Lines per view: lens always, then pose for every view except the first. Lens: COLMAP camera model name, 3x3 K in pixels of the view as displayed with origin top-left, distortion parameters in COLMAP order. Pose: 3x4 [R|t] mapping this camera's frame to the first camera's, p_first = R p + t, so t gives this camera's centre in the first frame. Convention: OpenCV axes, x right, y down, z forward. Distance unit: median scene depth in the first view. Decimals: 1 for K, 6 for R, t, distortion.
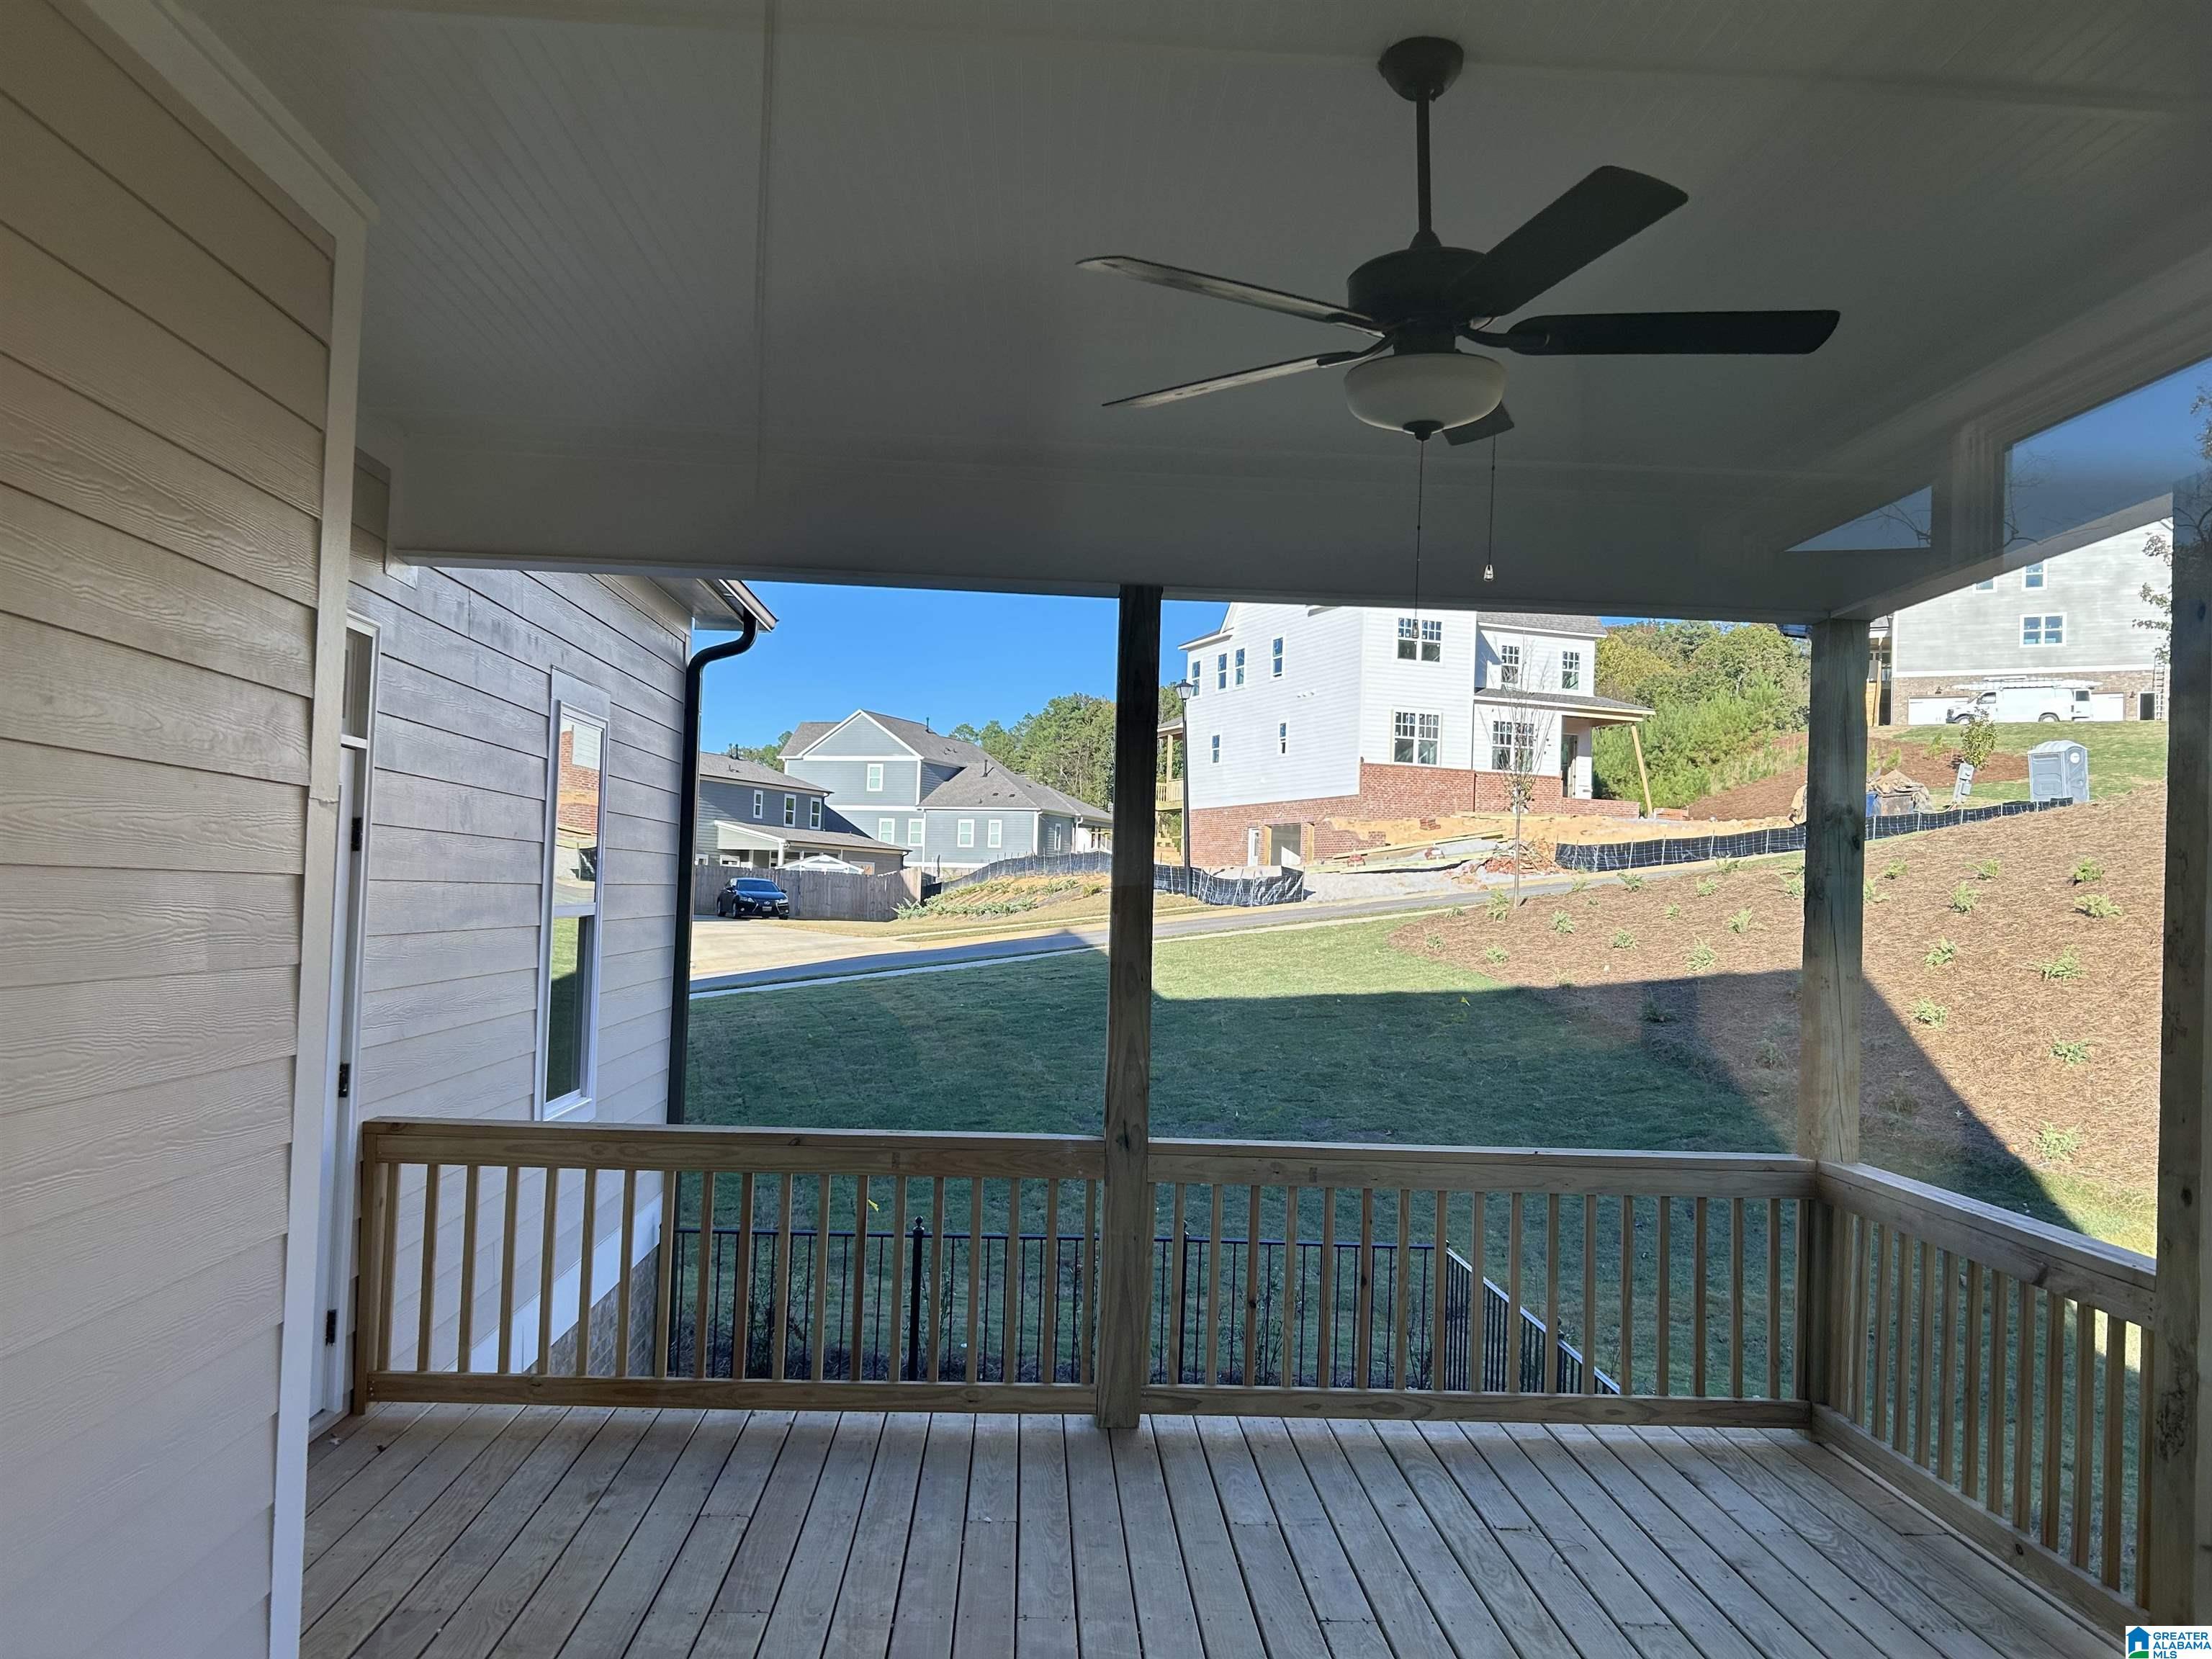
lens RADIAL K [[1675.1, 0, 1106.0], [0, 1675.1, 829.5], [0, 0, 1]] dist [0.015287, -0.000795]
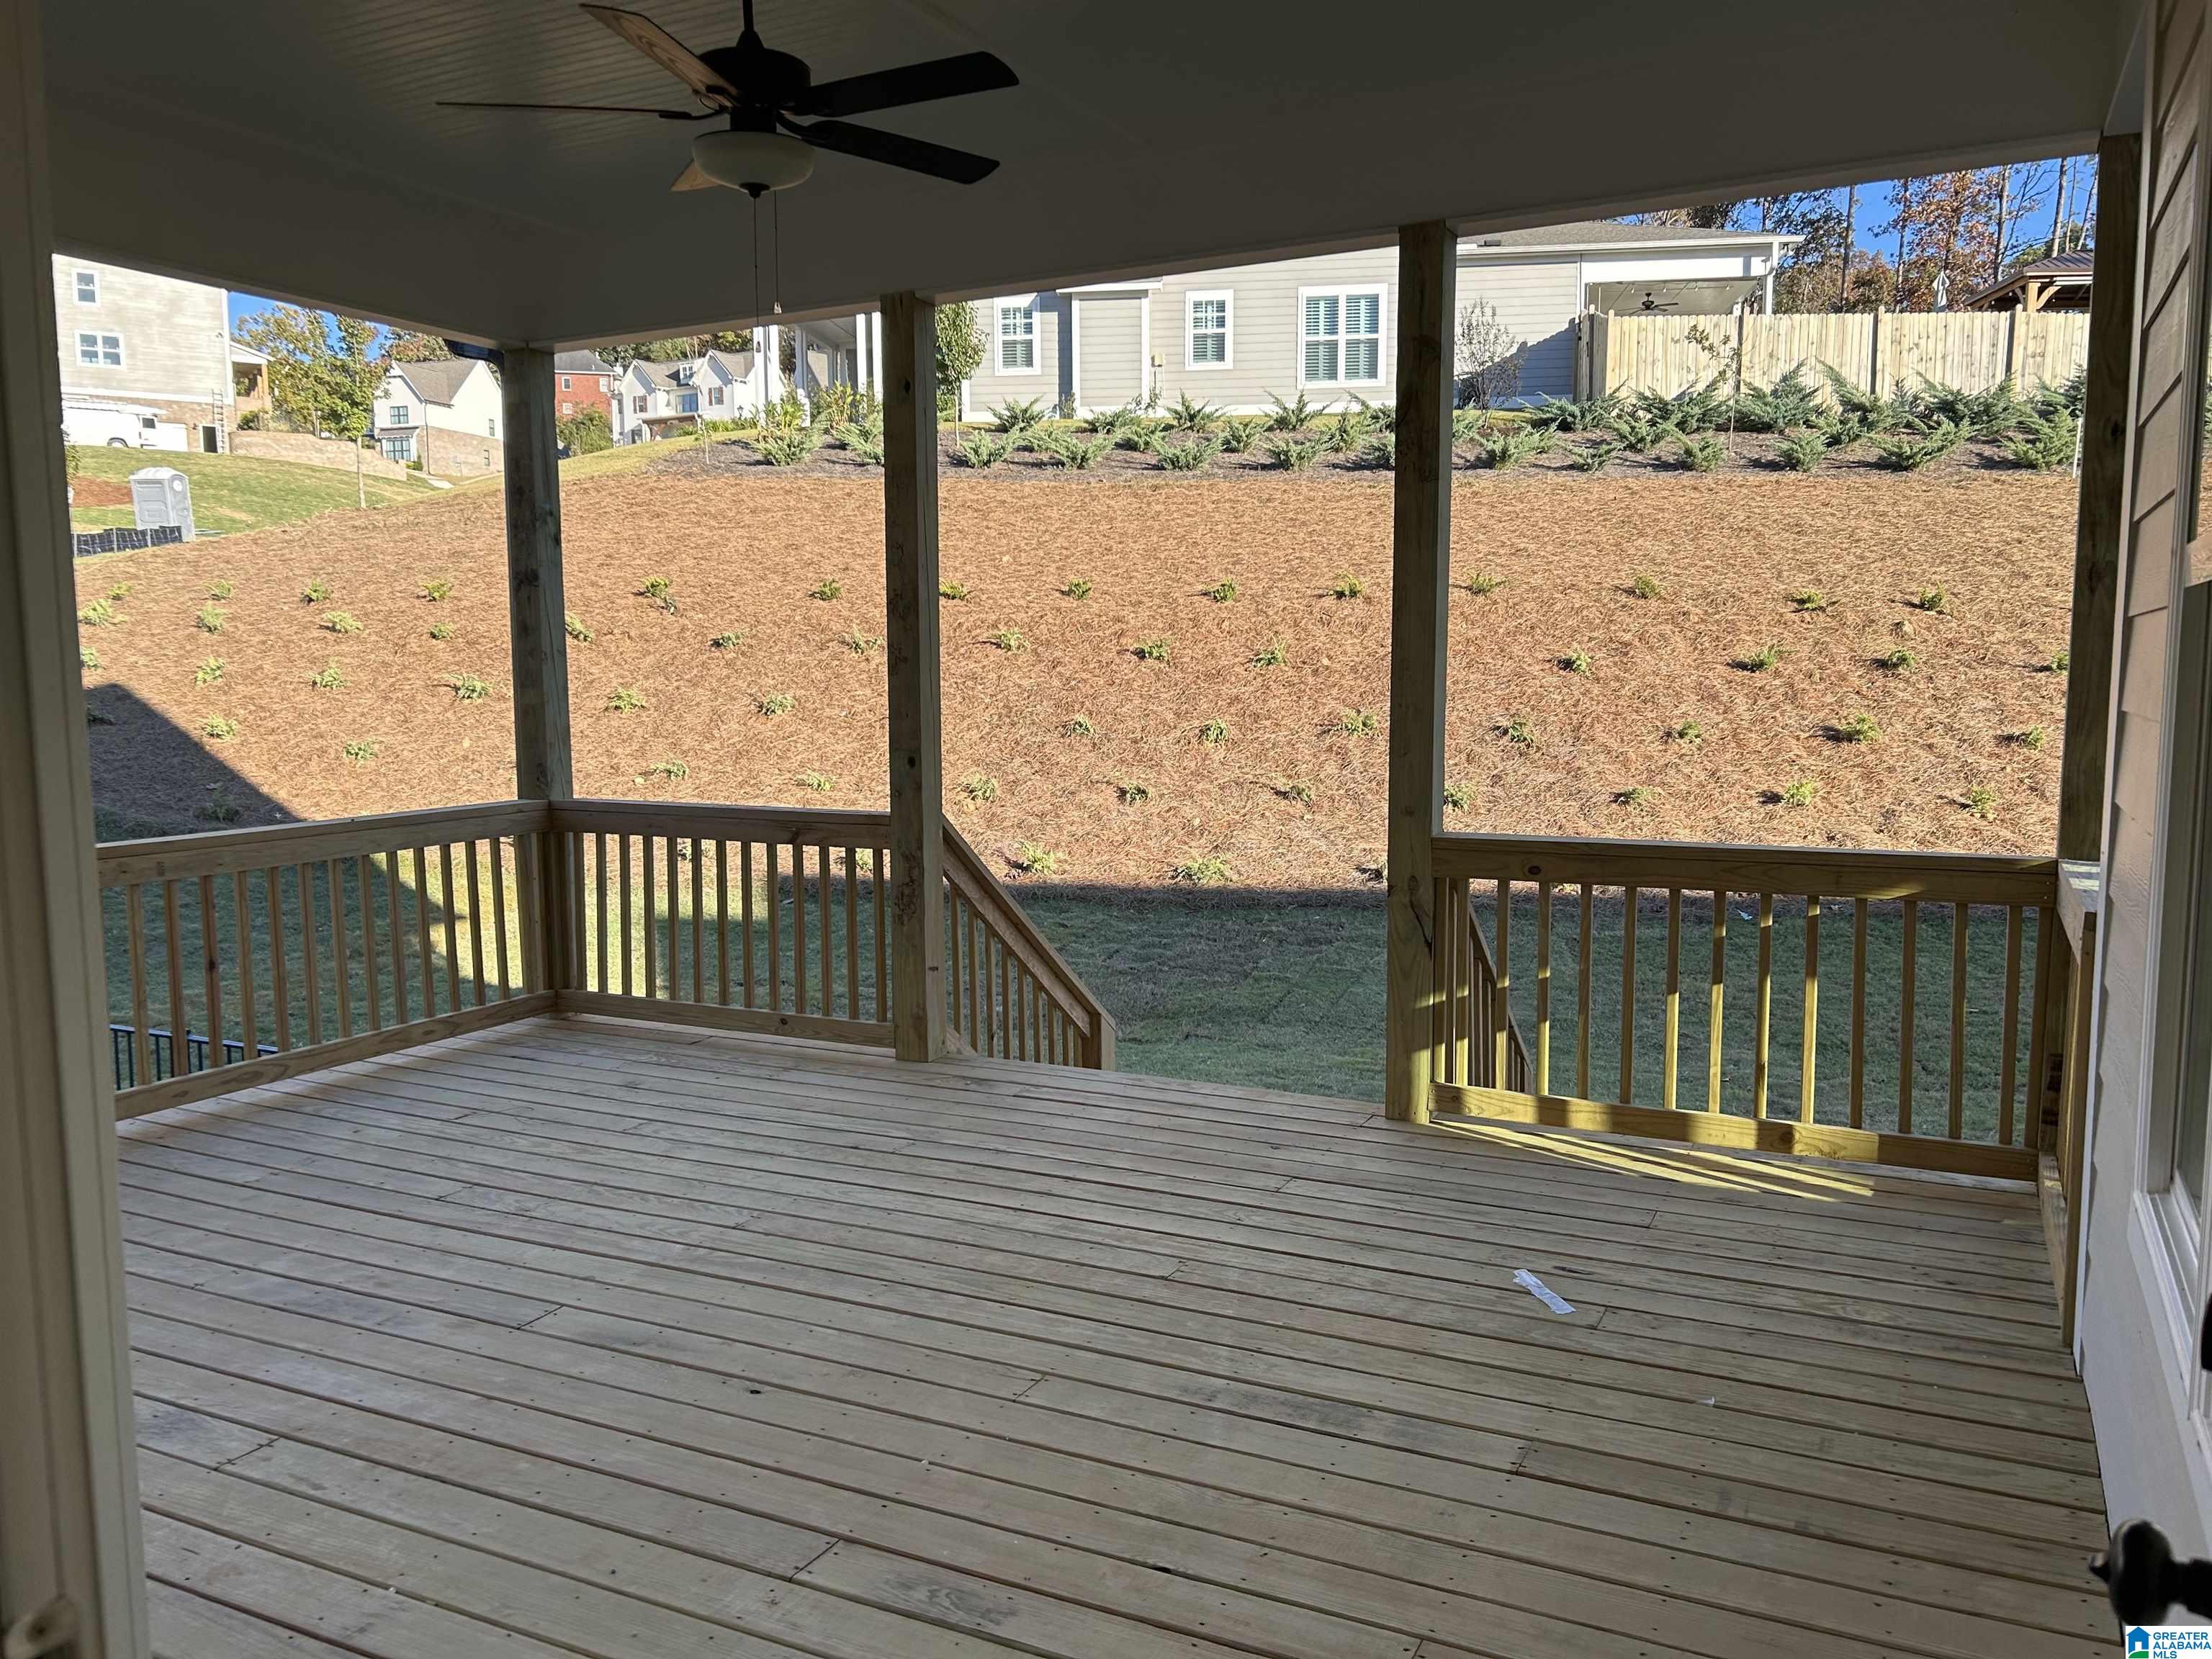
lens RADIAL K [[1666.8, 0, 1106.0], [0, 1666.8, 829.5], [0, 0, 1]] dist [0.057314, -0.070658]
pose [[0.497402, -0.123995, 0.858613, -0.133758], [-0.012452, 0.988610, 0.149981, 0.008494], [-0.867431, -0.085292, 0.490193, 0.011321]]
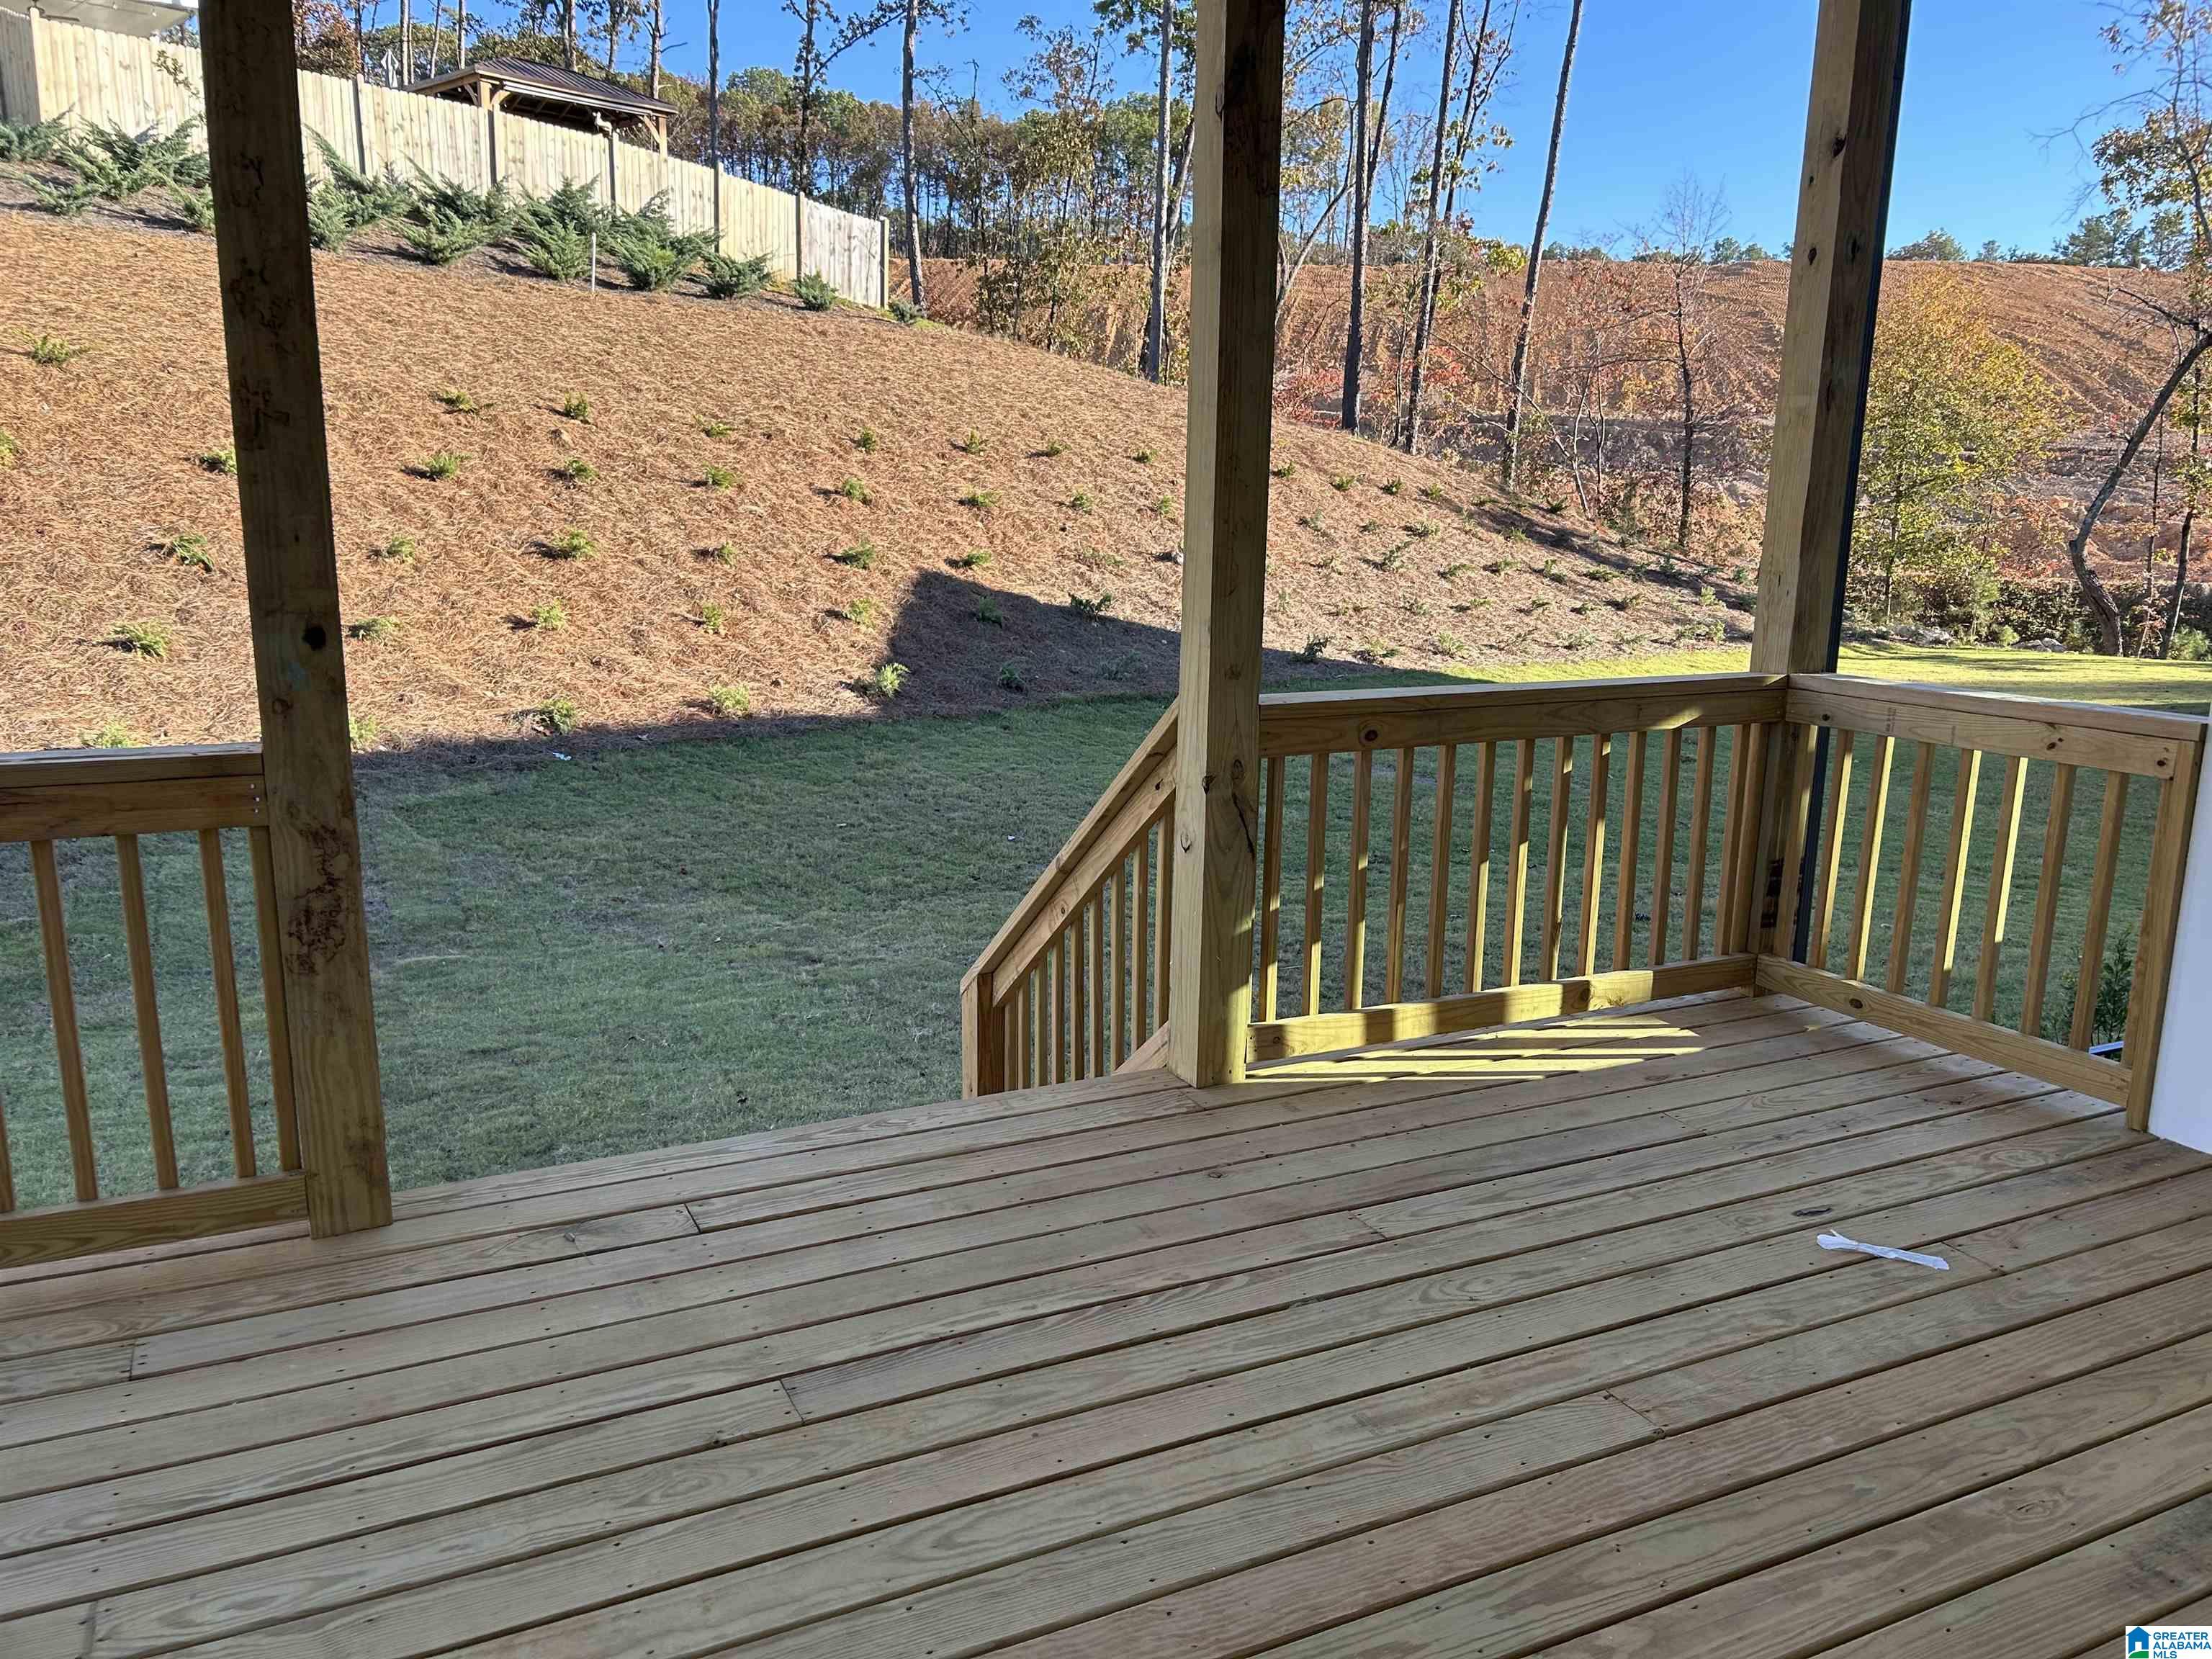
lens RADIAL K [[1666.8, 0, 1106.0], [0, 1666.8, 829.5], [0, 0, 1]] dist [0.057314, -0.070658]
pose [[-0.400107, -0.225874, 0.888198, -0.043153], [-0.070278, 0.973861, 0.216000, 0.023445], [-0.913770, 0.024002, -0.405522, 0.205835]]
